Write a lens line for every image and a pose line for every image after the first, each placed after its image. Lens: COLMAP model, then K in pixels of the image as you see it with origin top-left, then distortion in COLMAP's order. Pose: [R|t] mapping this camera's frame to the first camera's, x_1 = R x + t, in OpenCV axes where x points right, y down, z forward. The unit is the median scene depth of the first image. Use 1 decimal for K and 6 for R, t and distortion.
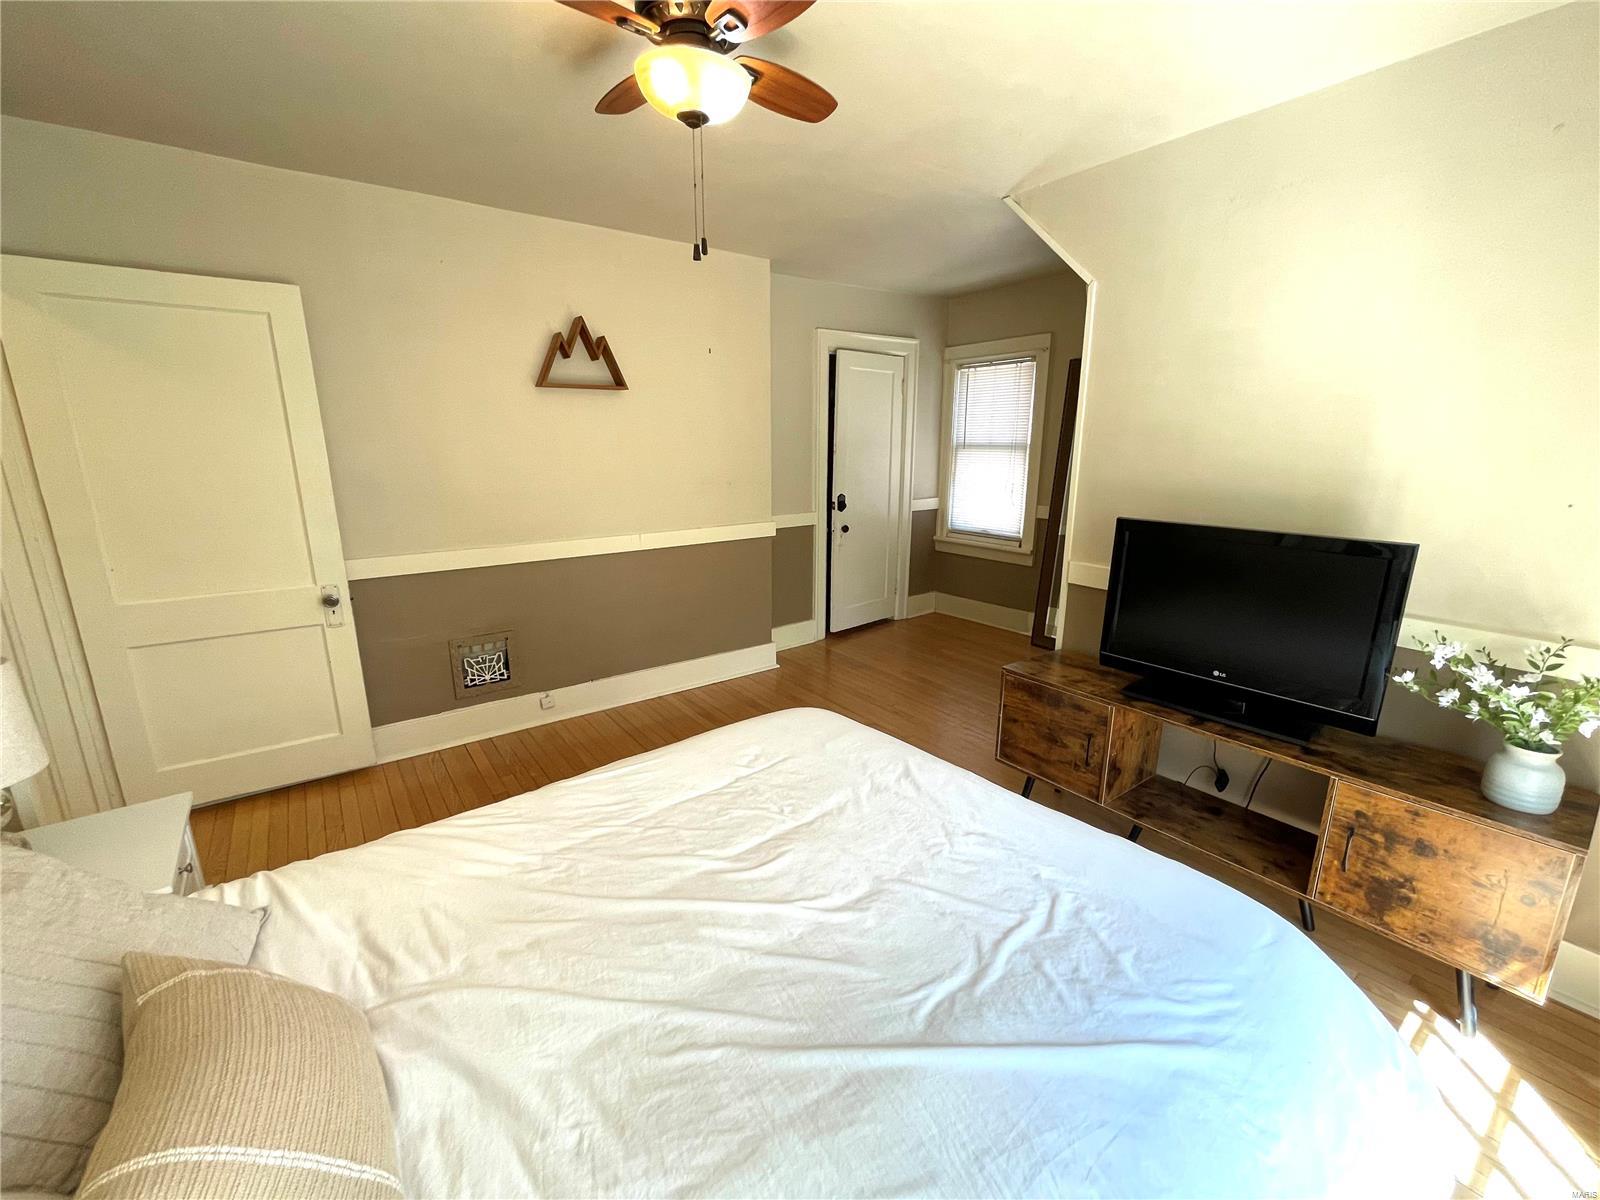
lens RADIAL K [[667.5, 0, 800.0], [0, 667.5, 600.0], [0, 0, 1]] dist [-0.004910, 0.000037]
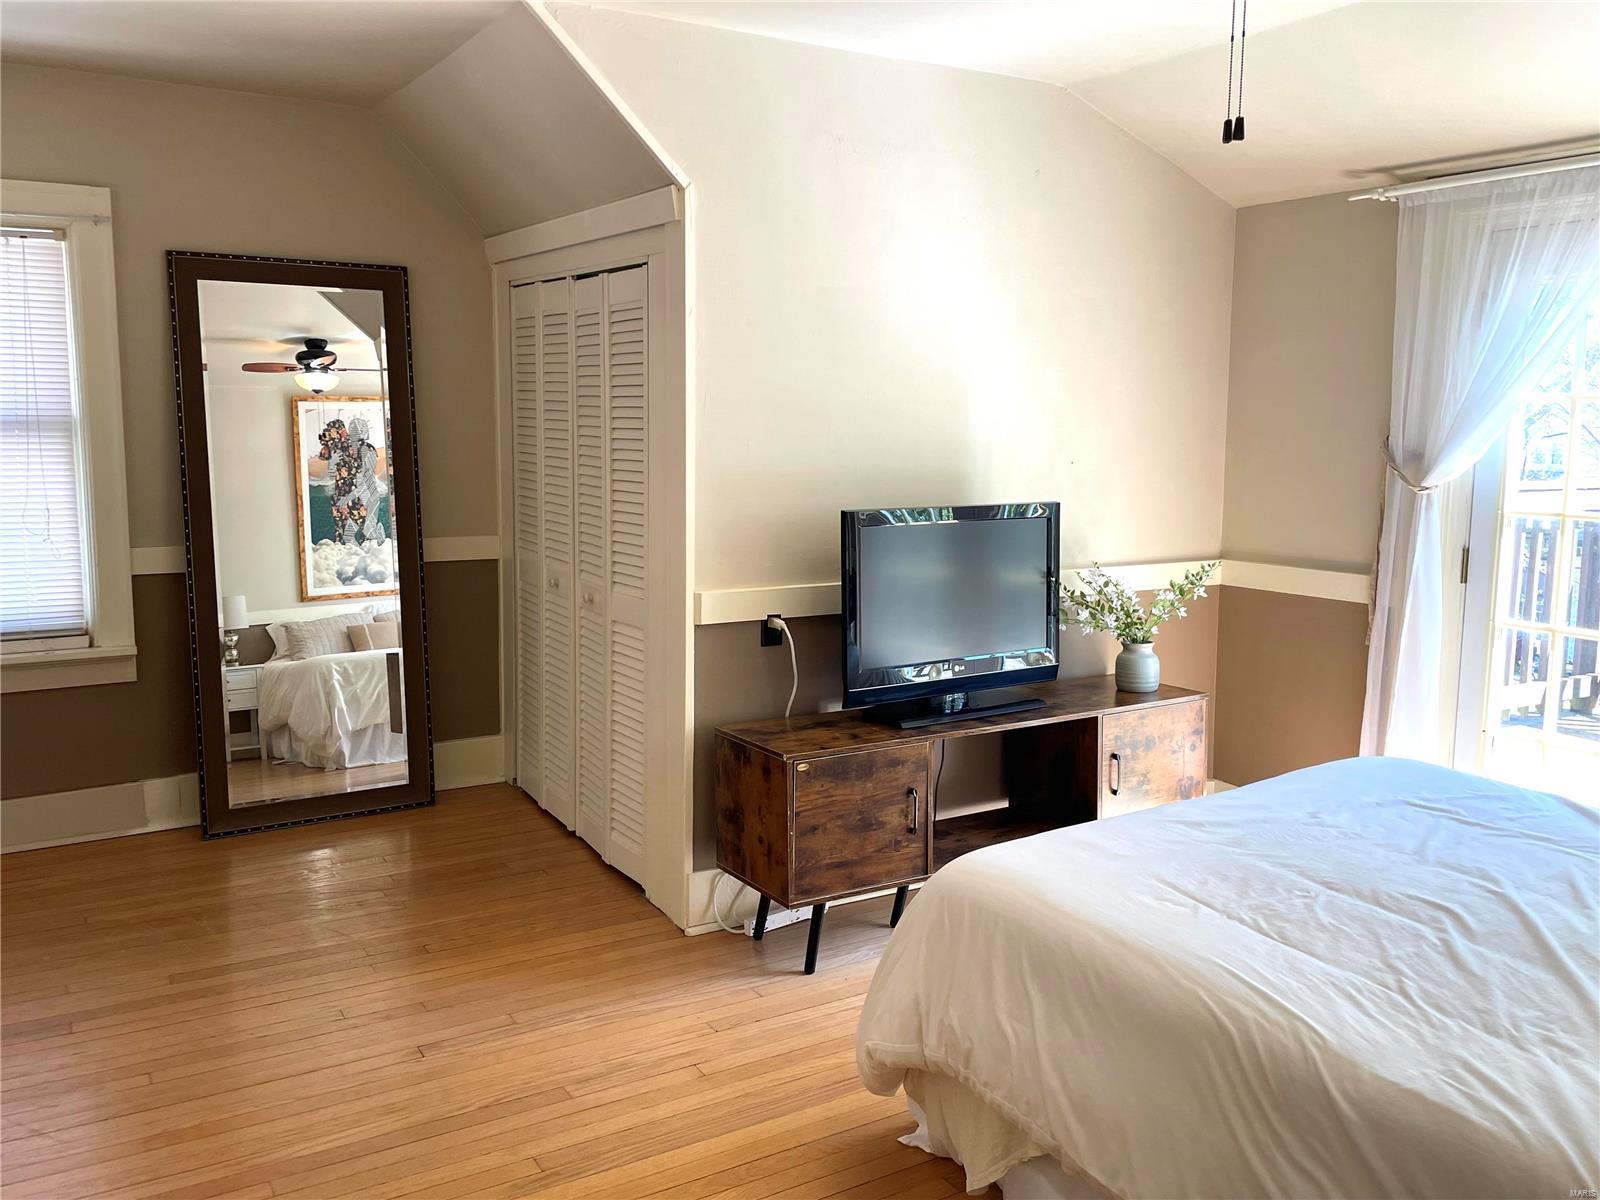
lens RADIAL K [[1318.7, 0, 797.1], [0, 1318.7, 577.5], [0, 0, 1]] dist [0.053377, -0.002706]
pose [[0.106835, -0.119249, 0.987100, -1.023590], [0.232381, 0.968280, 0.091825, -0.199343], [-0.966739, 0.219574, 0.131158, 0.866034]]
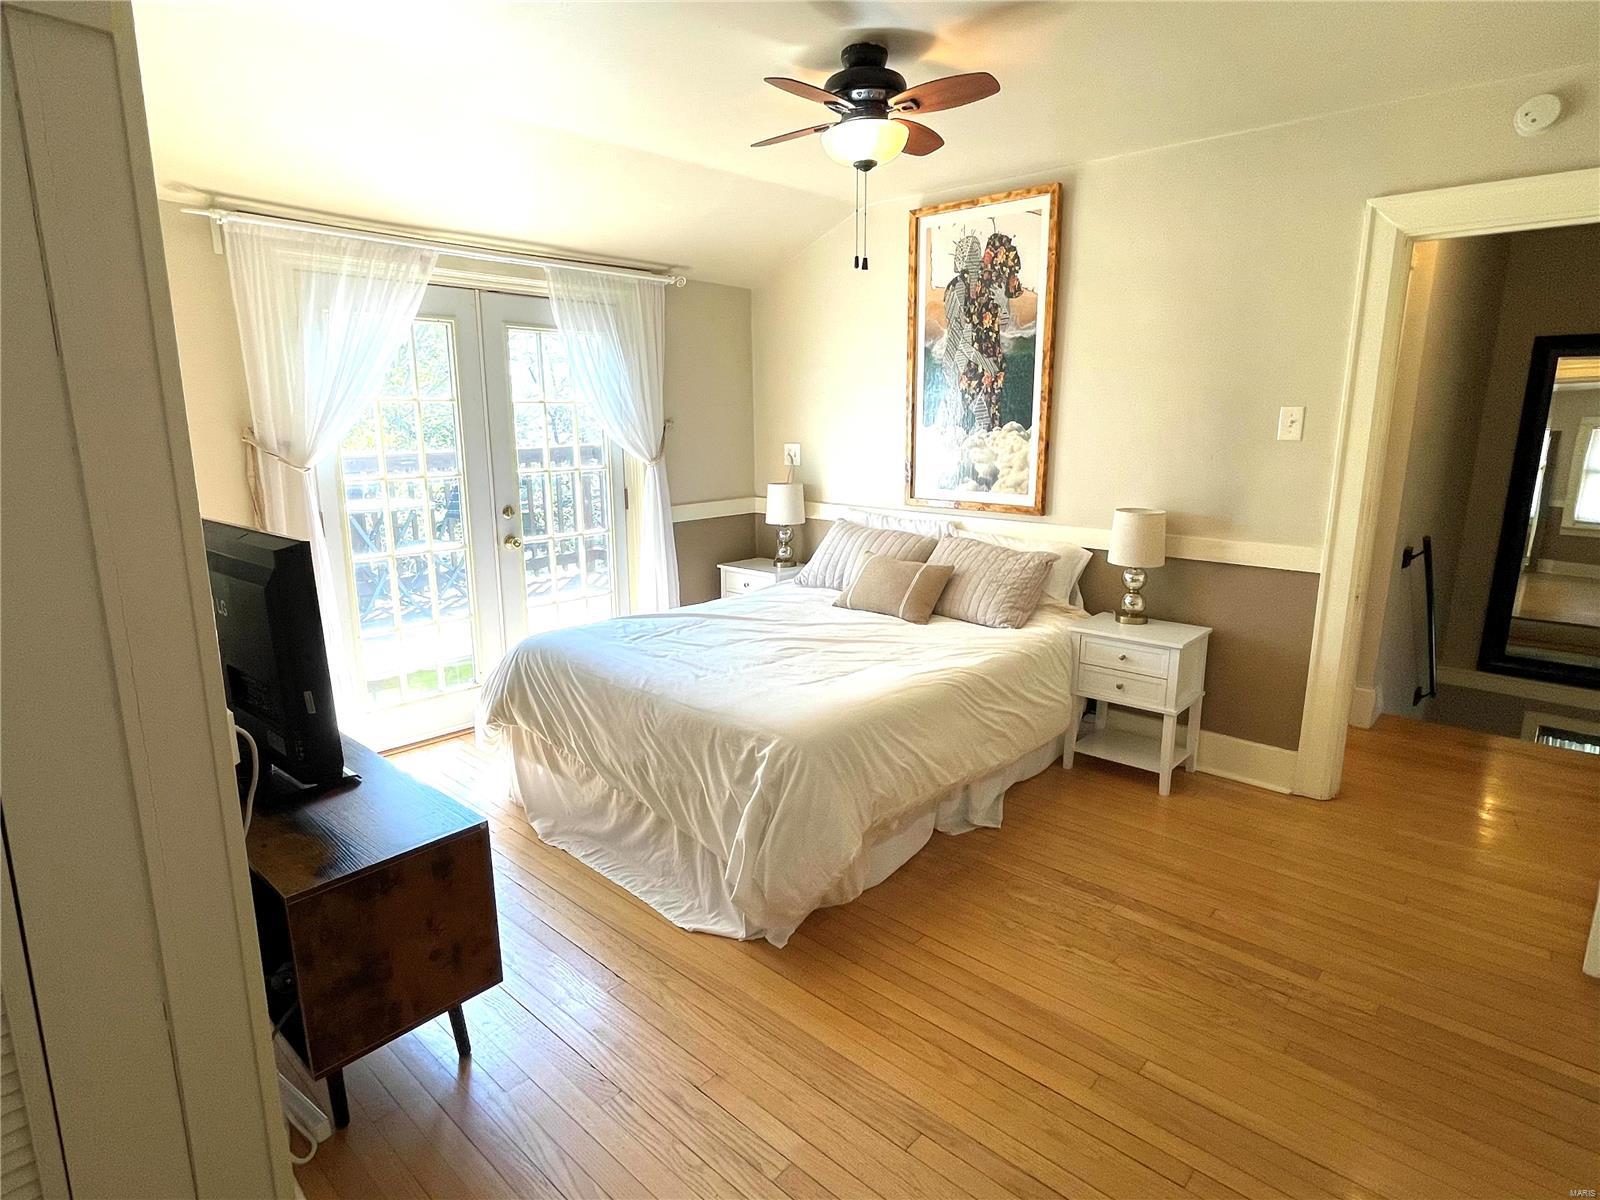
lens RADIAL K [[864.8, 0, 796.6], [0, 864.8, 599.2], [0, 0, 1]] dist [-0.001627, 0.000544]
pose [[-0.981909, 0.039114, -0.185271, 0.197426], [-0.045543, 0.900927, 0.431574, -0.413414], [0.183796, 0.432204, -0.882847, 1.744191]]
